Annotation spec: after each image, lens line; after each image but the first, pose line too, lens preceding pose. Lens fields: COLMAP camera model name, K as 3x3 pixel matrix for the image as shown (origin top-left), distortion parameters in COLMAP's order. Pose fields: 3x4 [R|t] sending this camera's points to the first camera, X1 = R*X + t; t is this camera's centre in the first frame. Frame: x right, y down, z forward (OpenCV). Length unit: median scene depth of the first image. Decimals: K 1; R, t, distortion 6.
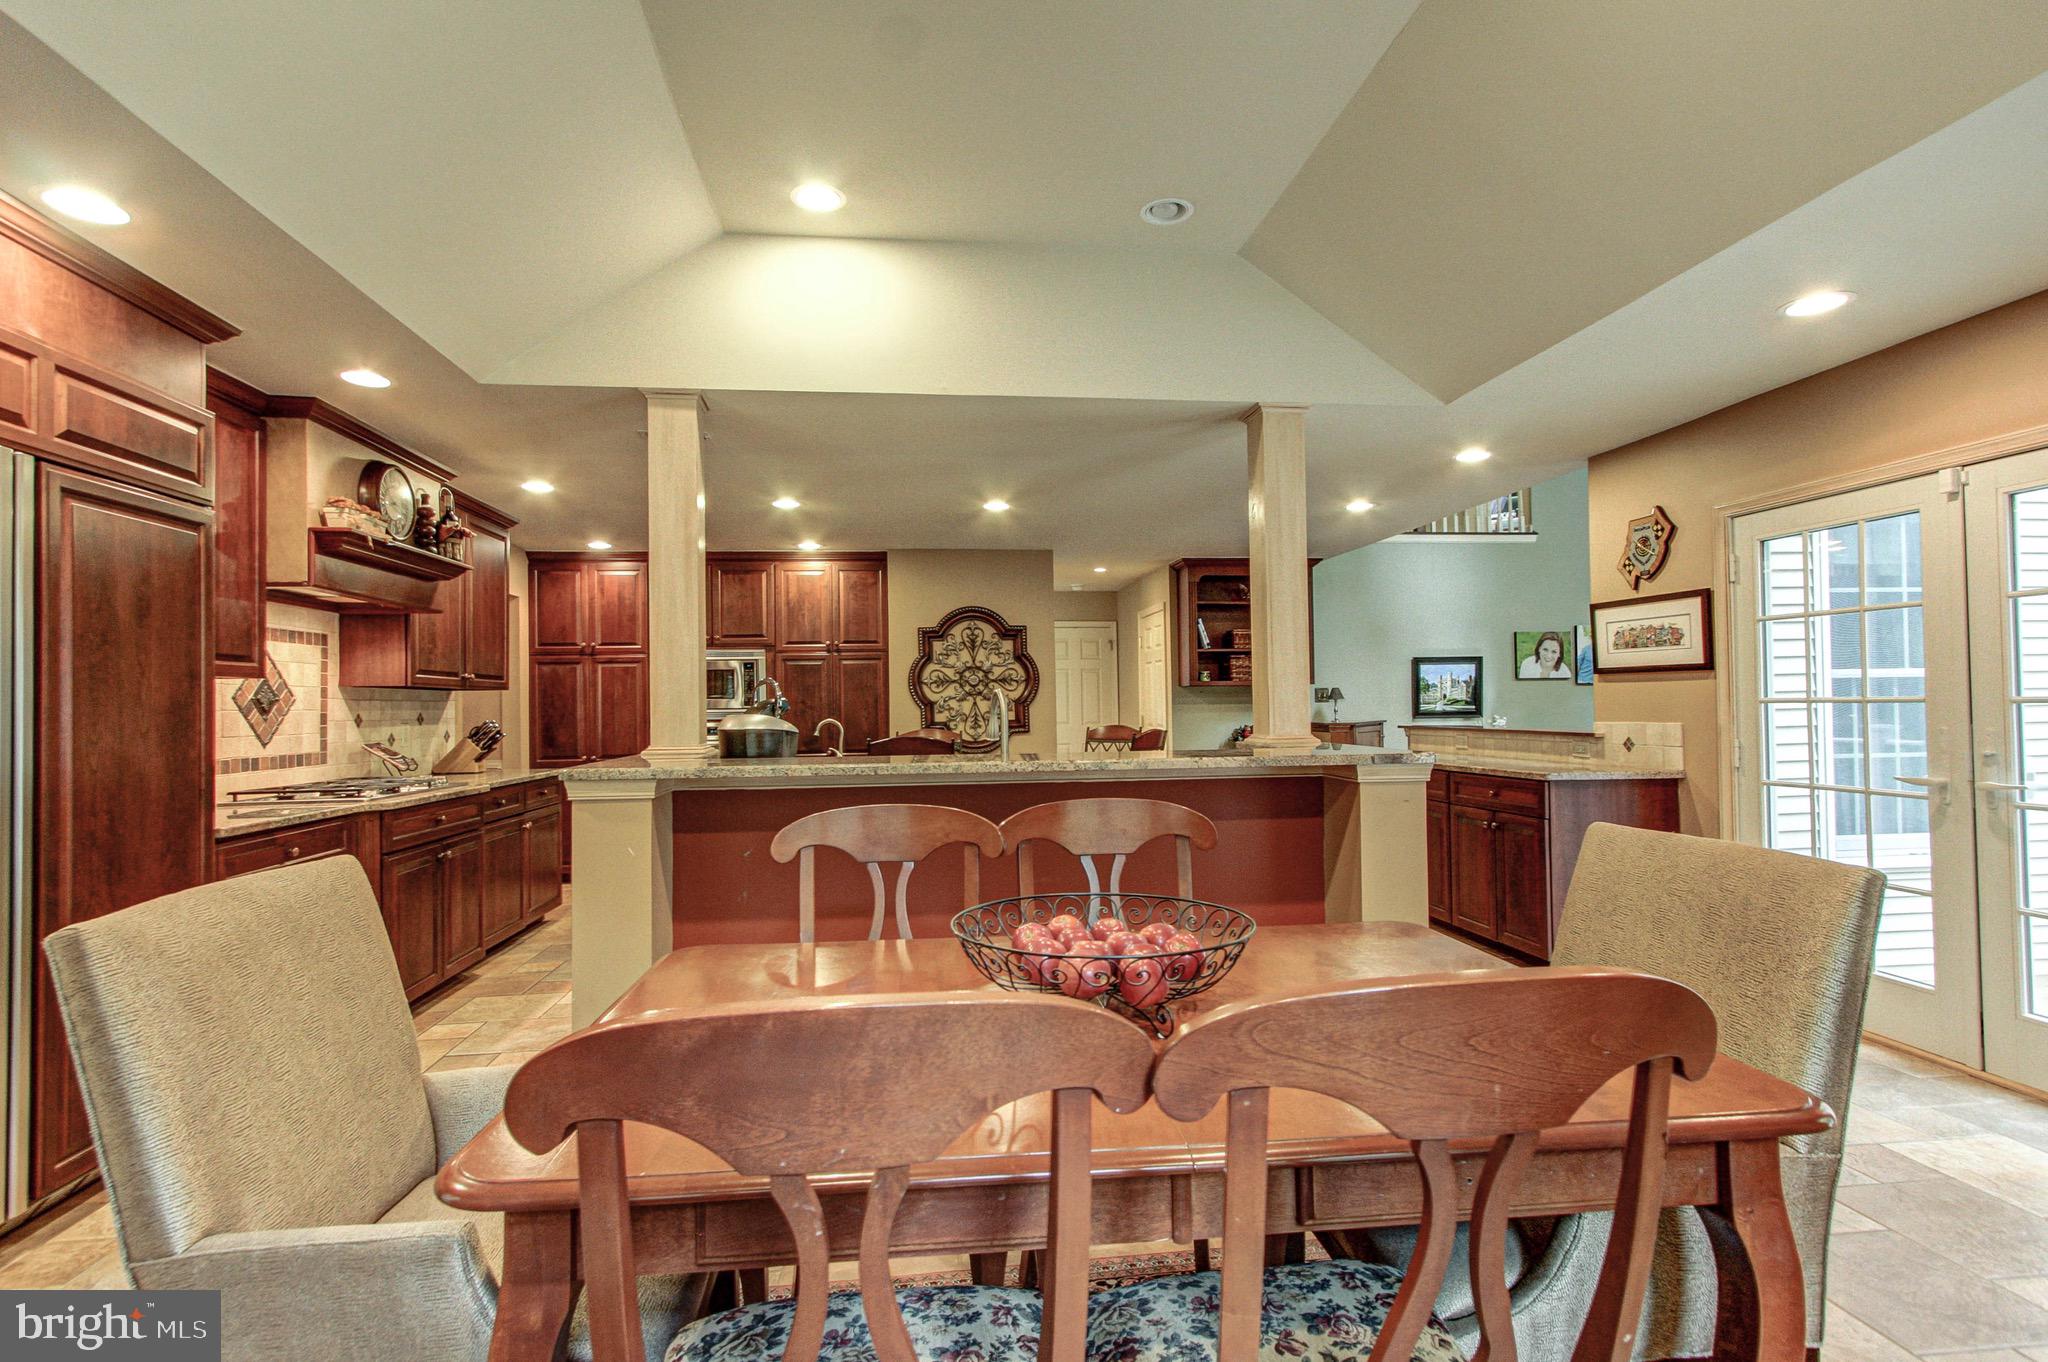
lens RADIAL K [[957.9, 0, 1016.2], [0, 957.9, 690.0], [0, 0, 1]] dist [0.009648, 0.002537]
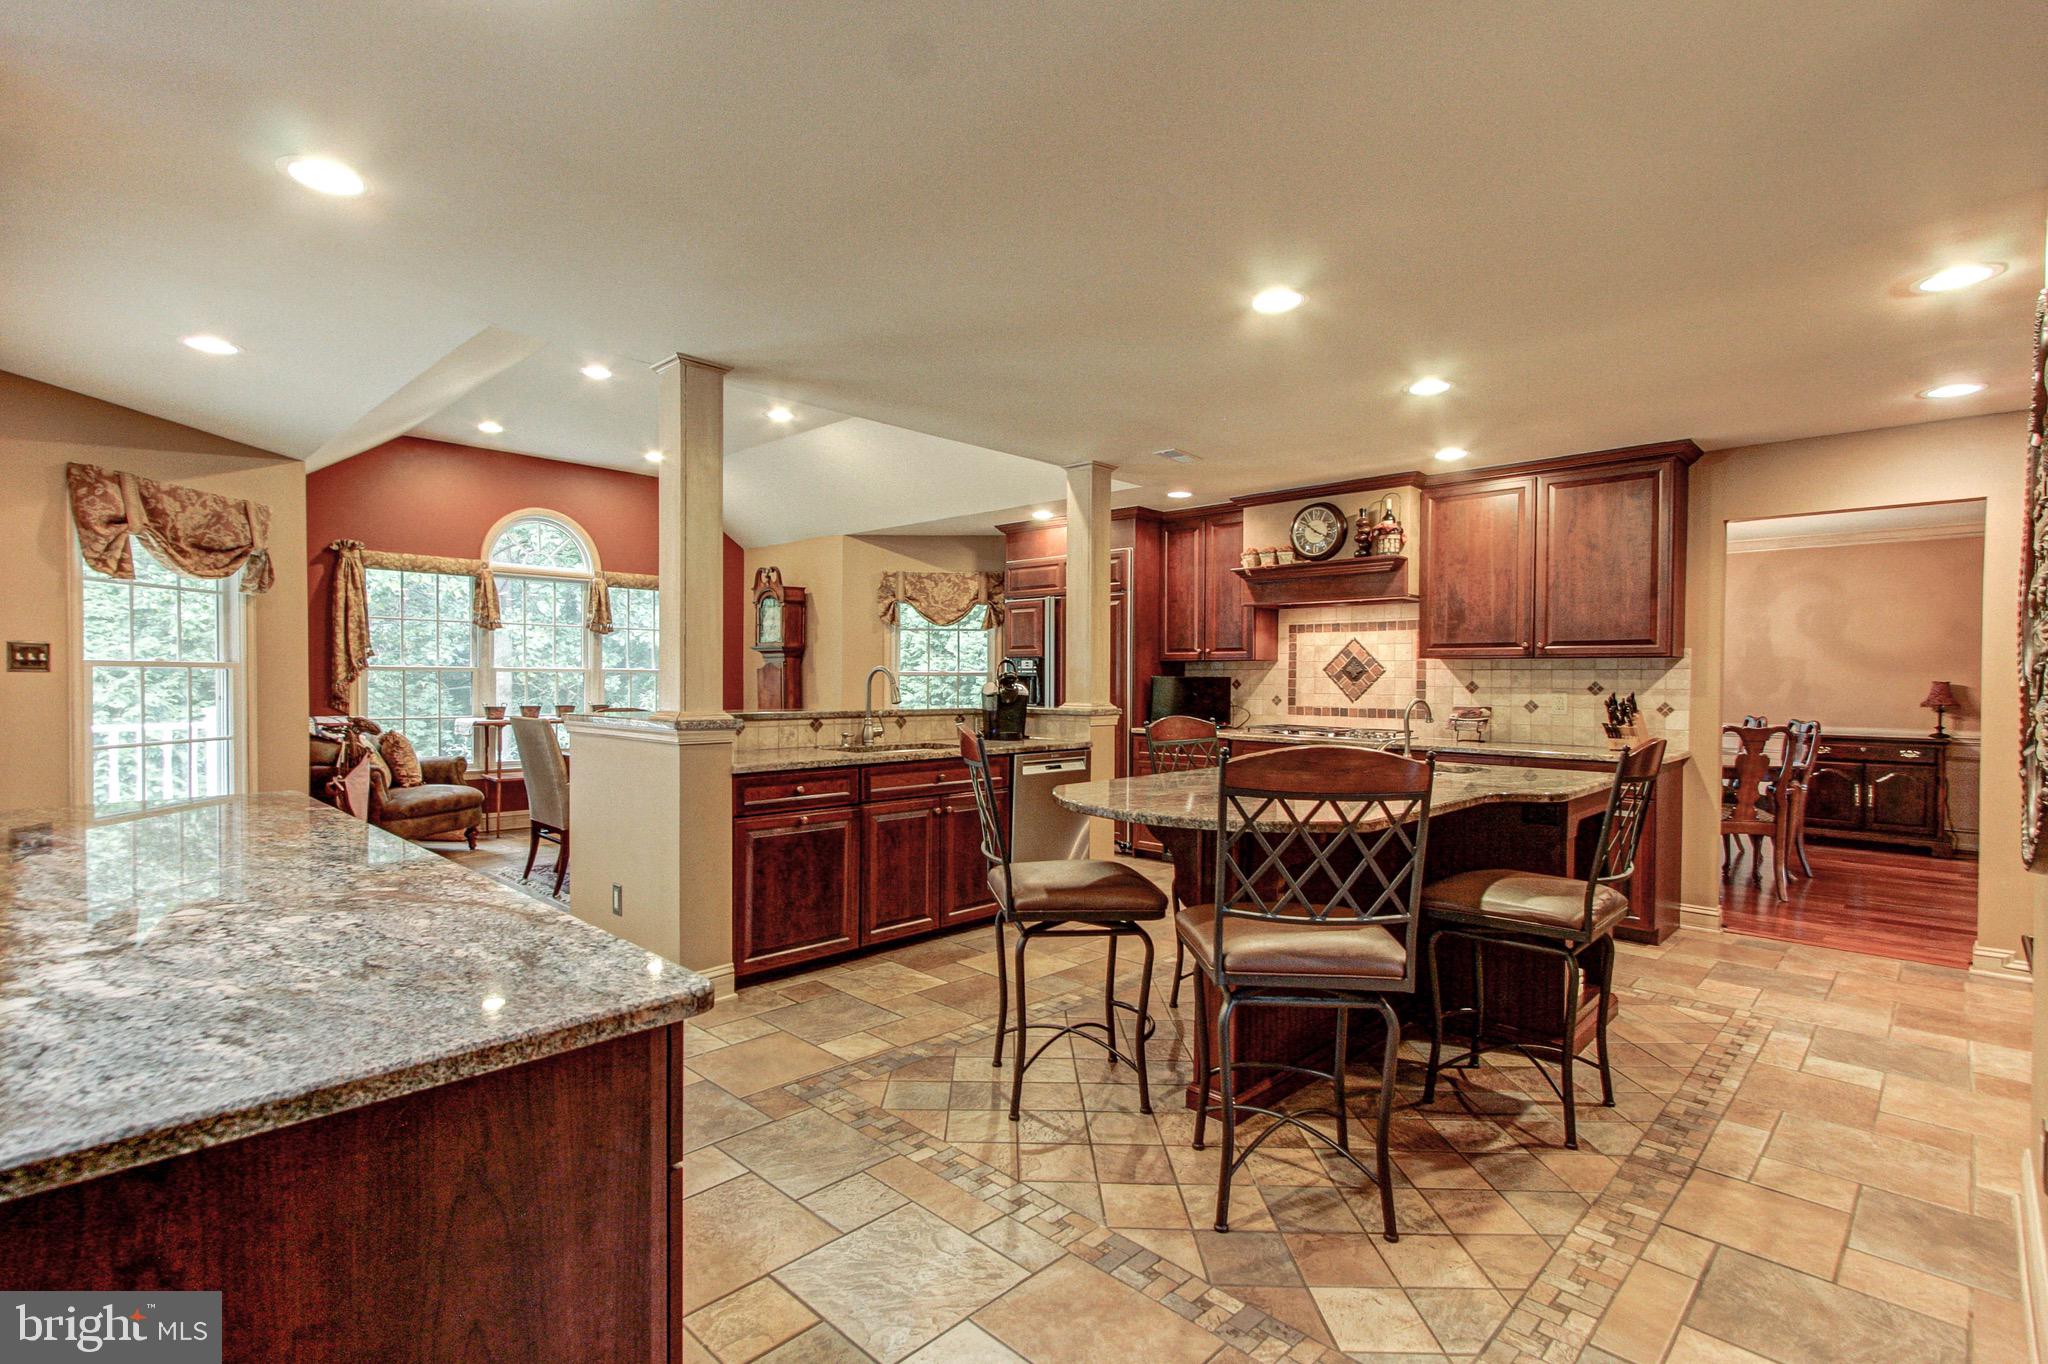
lens RADIAL K [[957.9, 0, 1006.7], [0, 957.9, 690.6], [0, 0, 1]] dist [0.009648, 0.002537]
pose [[-0.783208, 0.016150, -0.621551, 0.327533], [0.013149, 0.999869, 0.009411, 0.011240], [0.621621, -0.000802, -0.783318, 1.024584]]
